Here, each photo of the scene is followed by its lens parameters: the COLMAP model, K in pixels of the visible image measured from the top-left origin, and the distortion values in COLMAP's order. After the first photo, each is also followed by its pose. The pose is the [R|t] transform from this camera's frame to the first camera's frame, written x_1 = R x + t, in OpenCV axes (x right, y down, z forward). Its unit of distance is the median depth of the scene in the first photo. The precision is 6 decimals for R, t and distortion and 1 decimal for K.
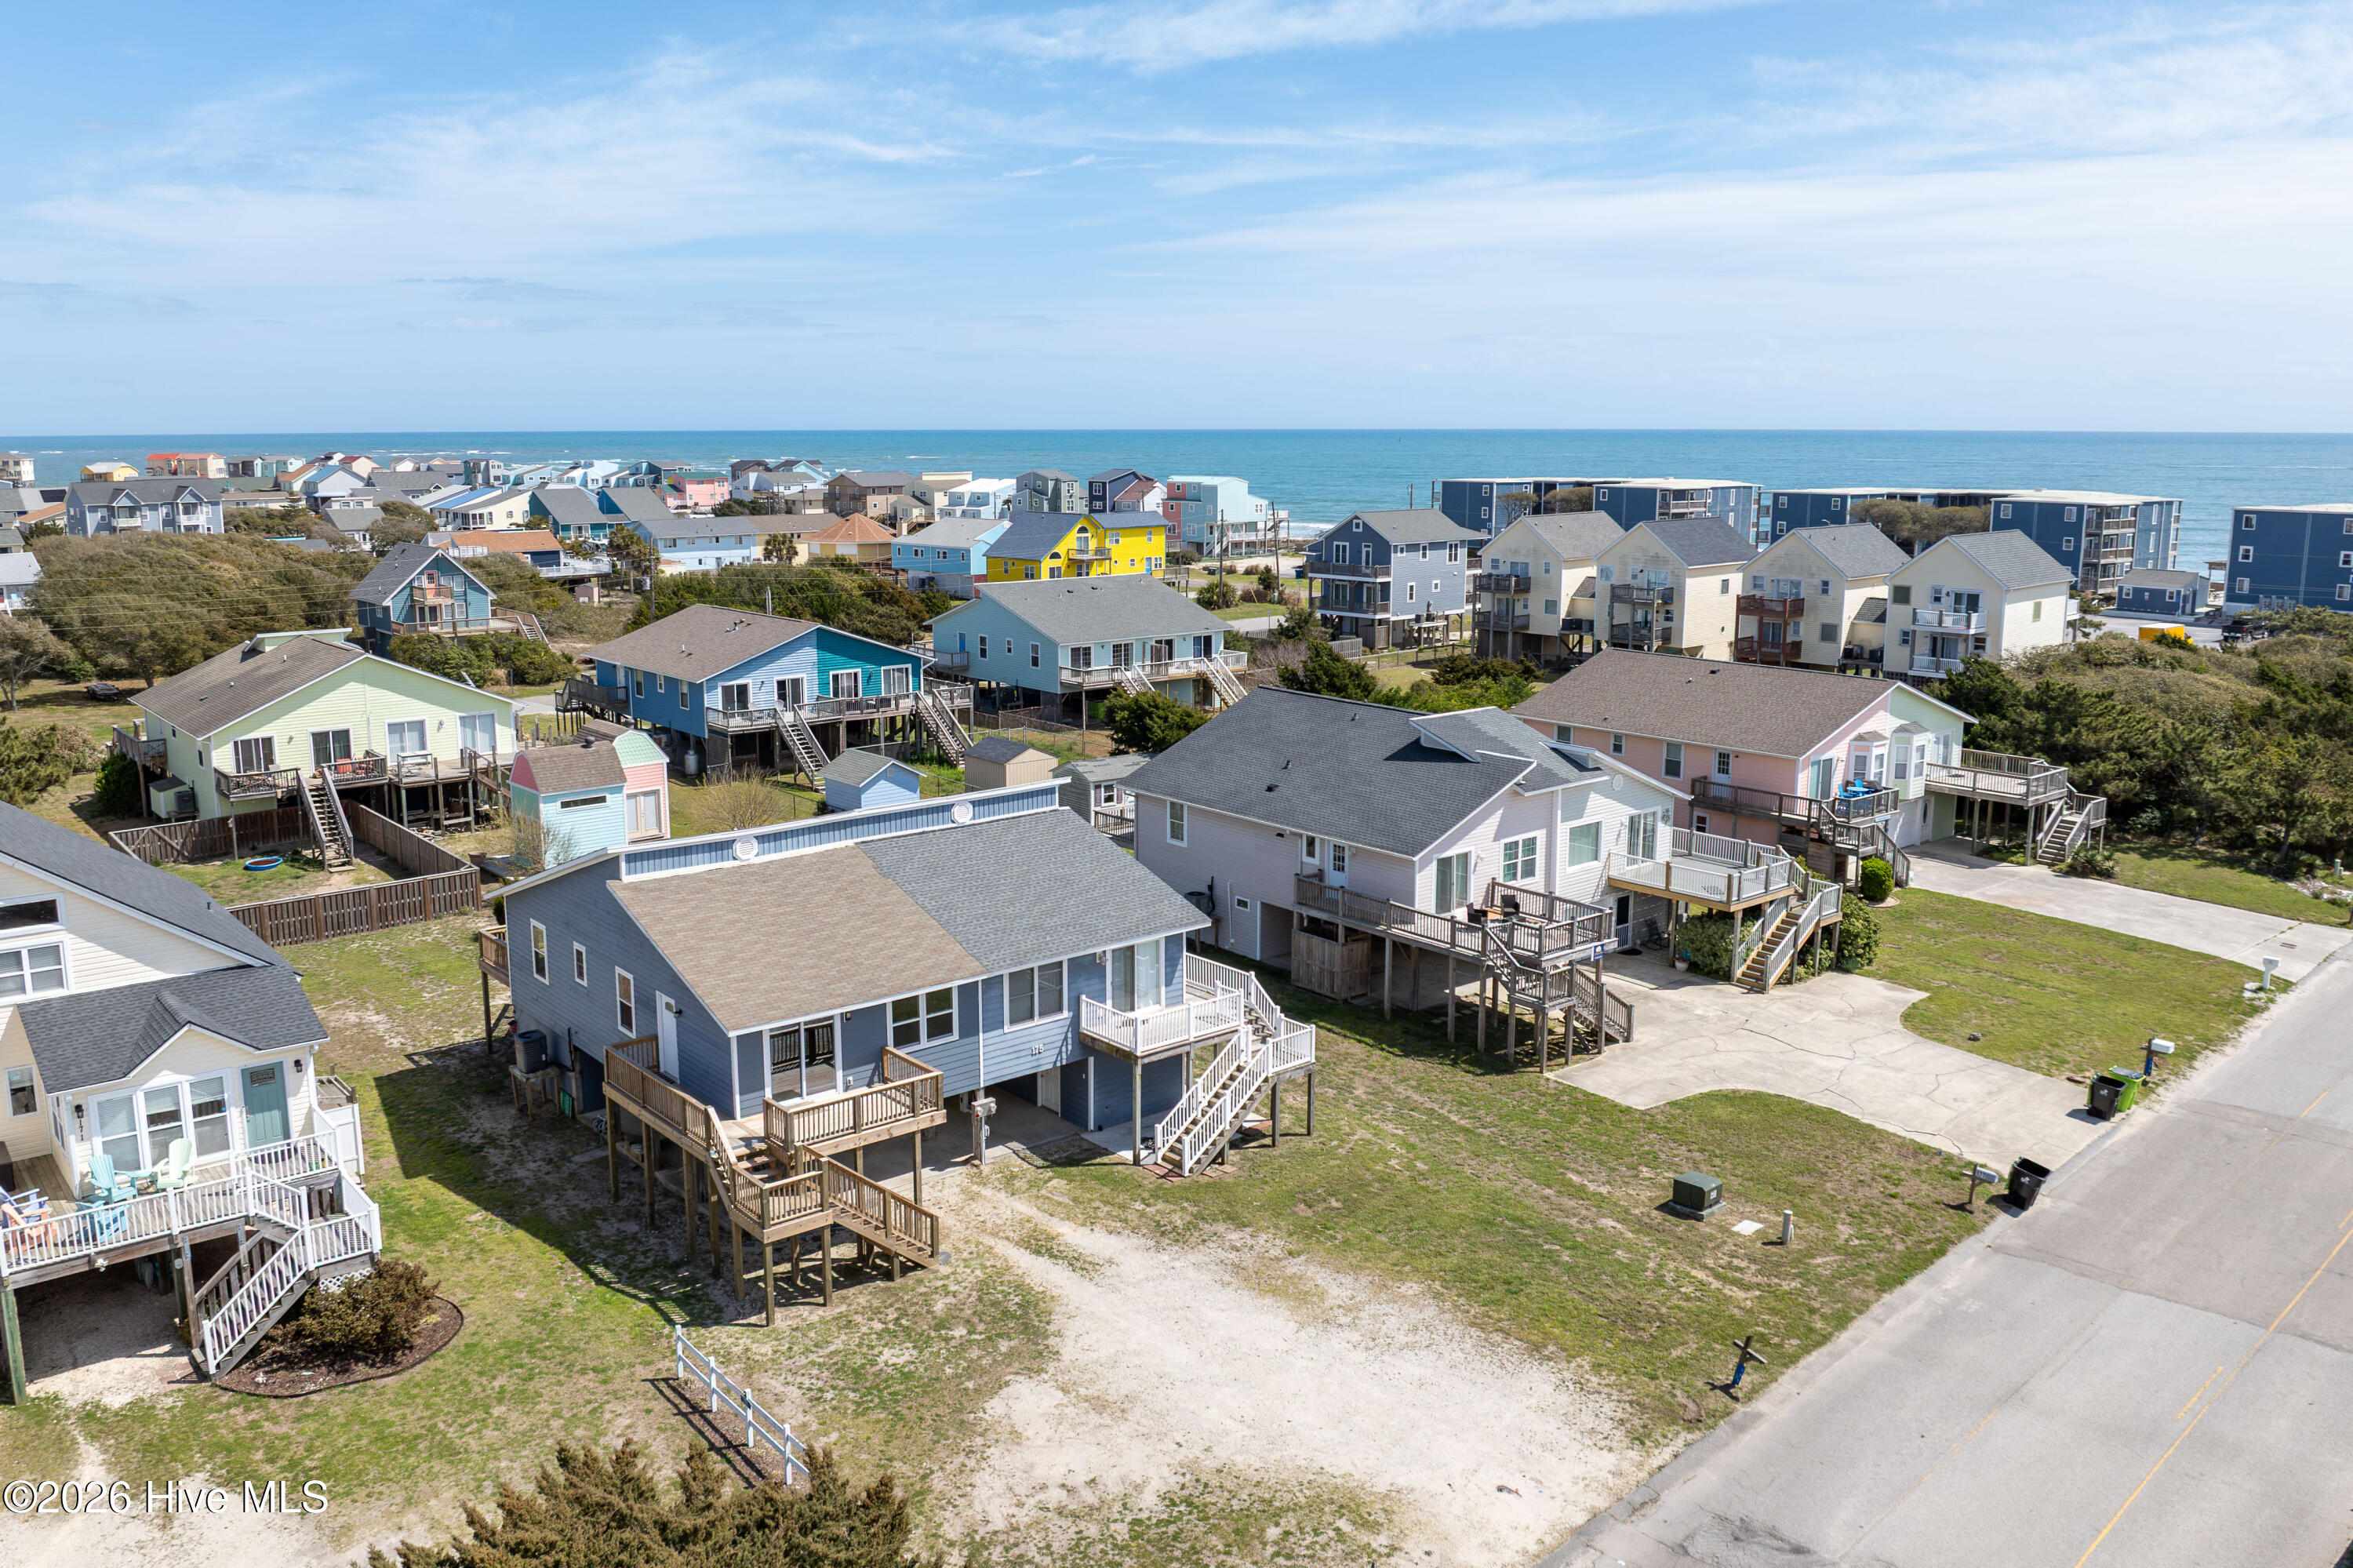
lens RADIAL K [[1826.1, 0, 1119.5], [0, 1826.1, 734.9], [0, 0, 1]] dist [-0.020868, -0.036289]
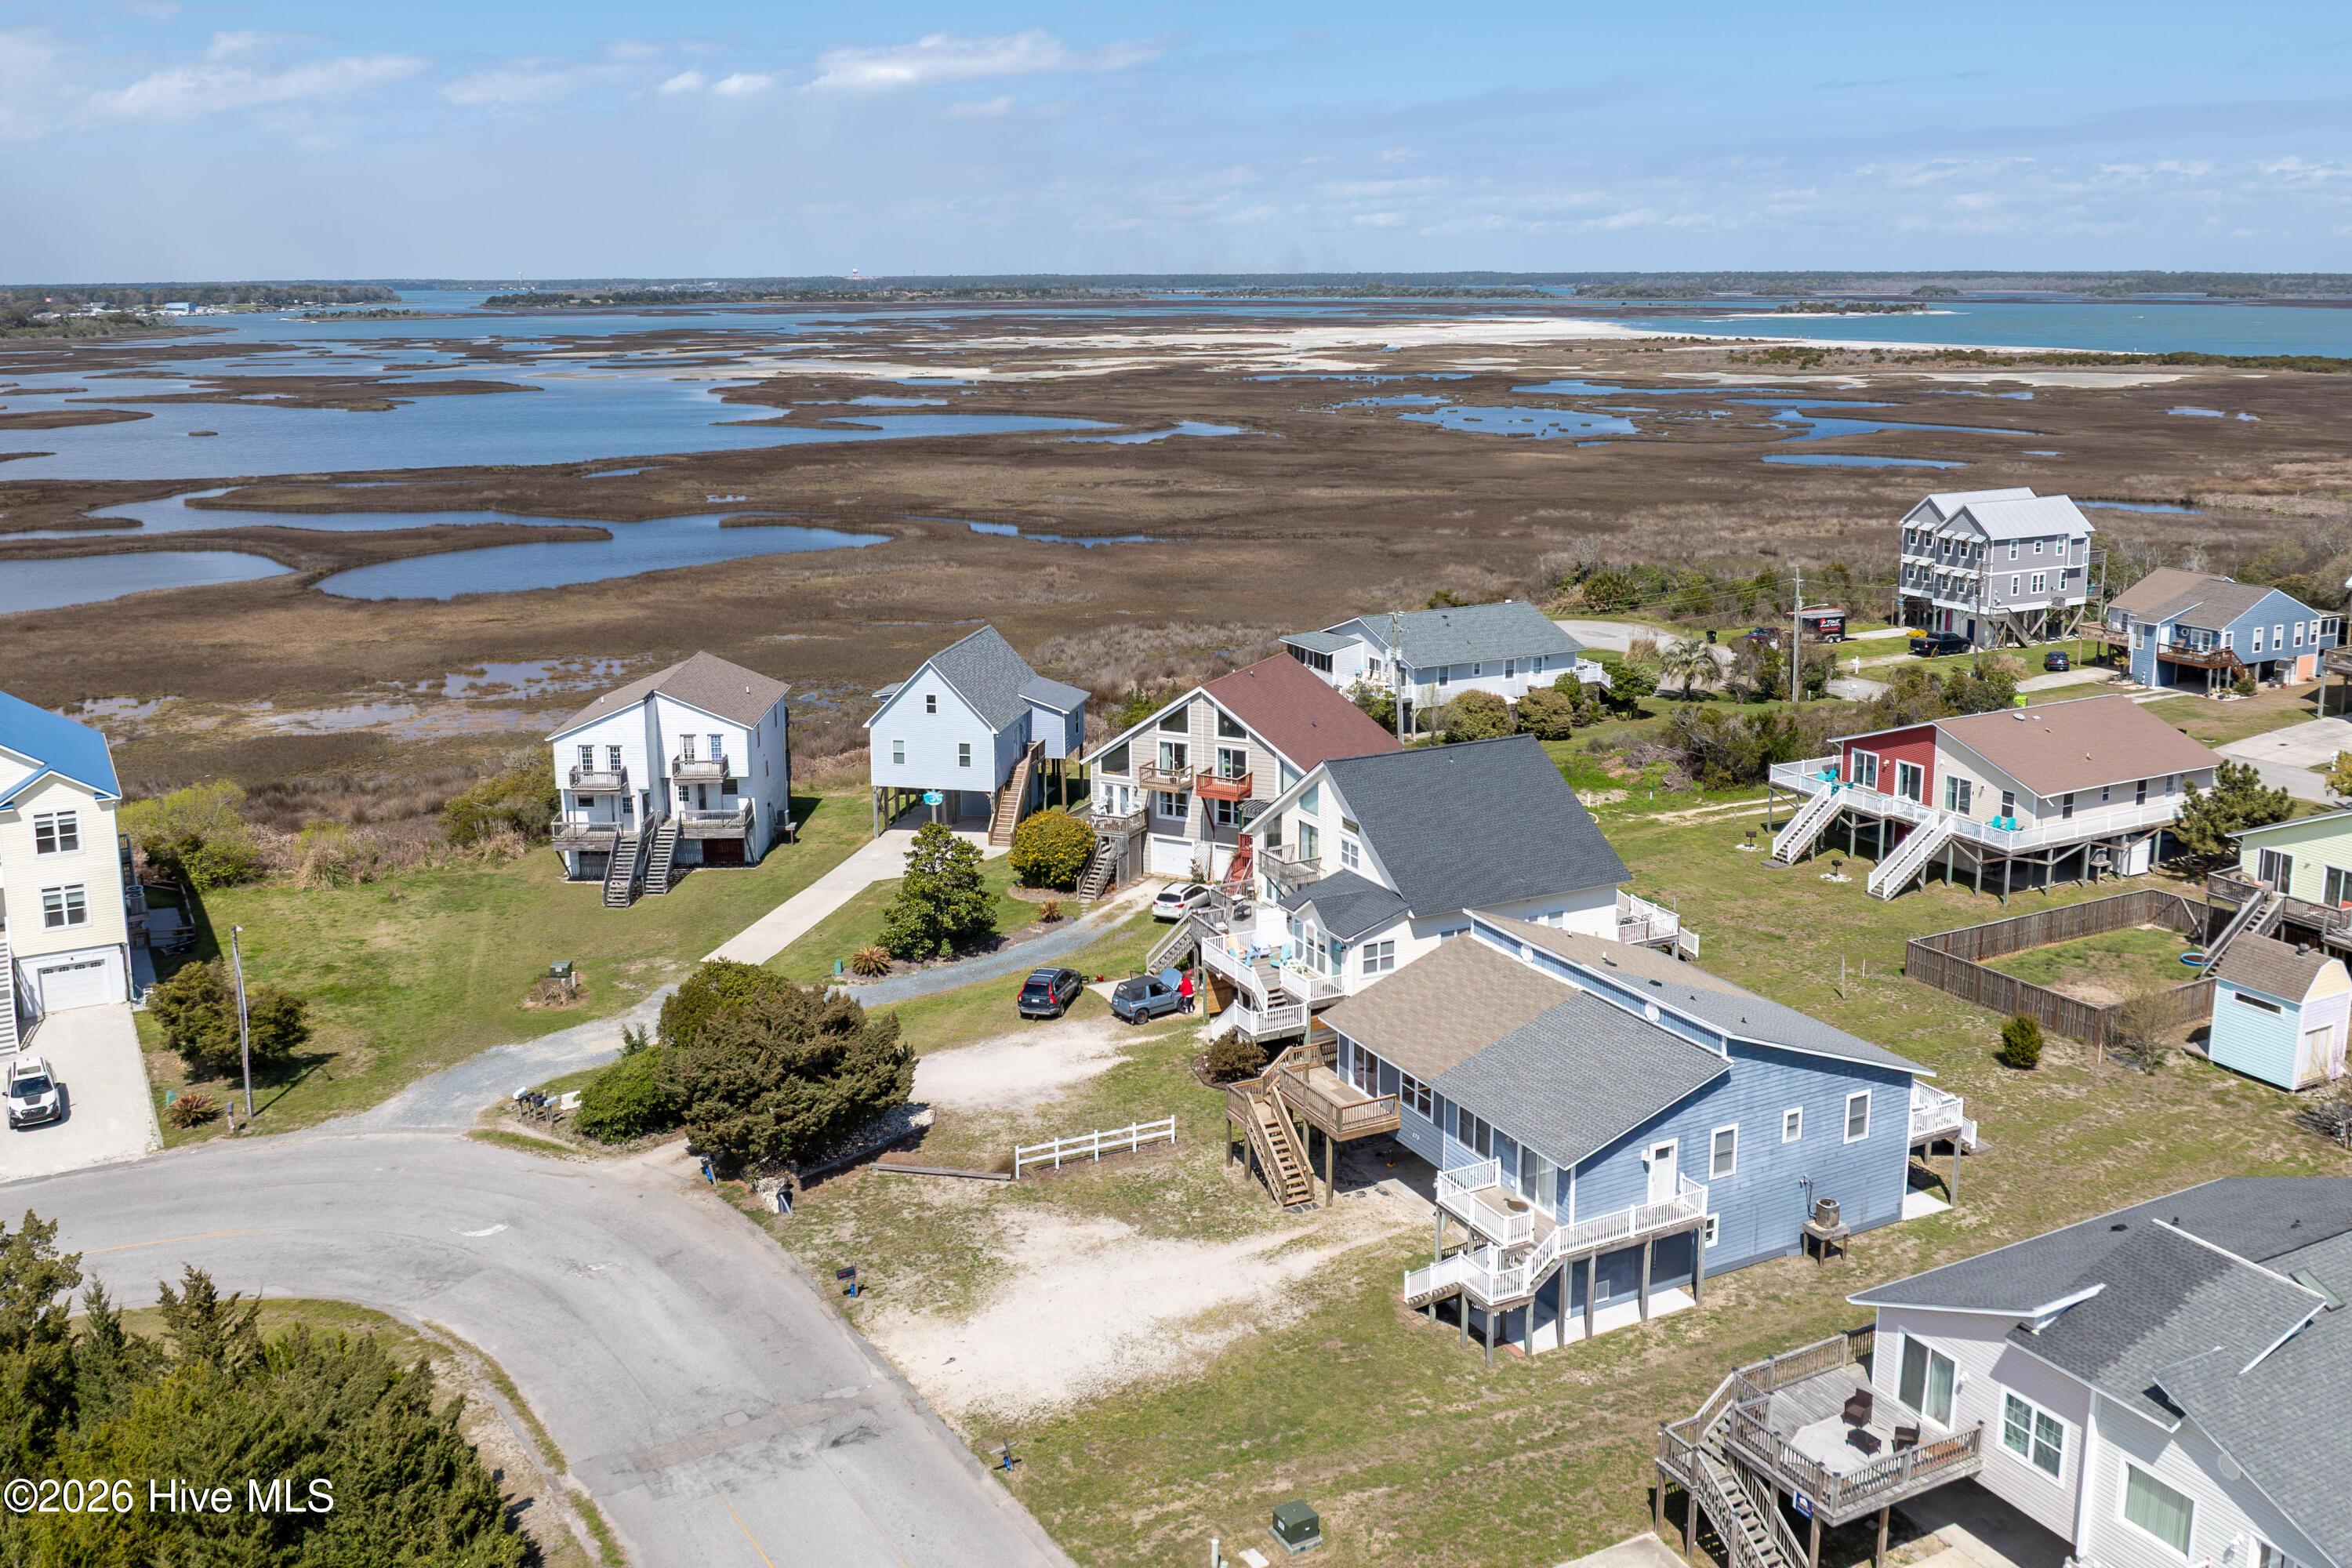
lens RADIAL K [[2051.2, 0, 1192.1], [0, 2051.2, 626.1], [0, 0, 1]] dist [-0.034146, -0.012002]
pose [[-0.199945, 0.169755, -0.964990, 1.236396], [-0.160282, 0.965943, 0.203133, -0.429548], [0.966608, 0.195286, -0.165927, 0.930598]]
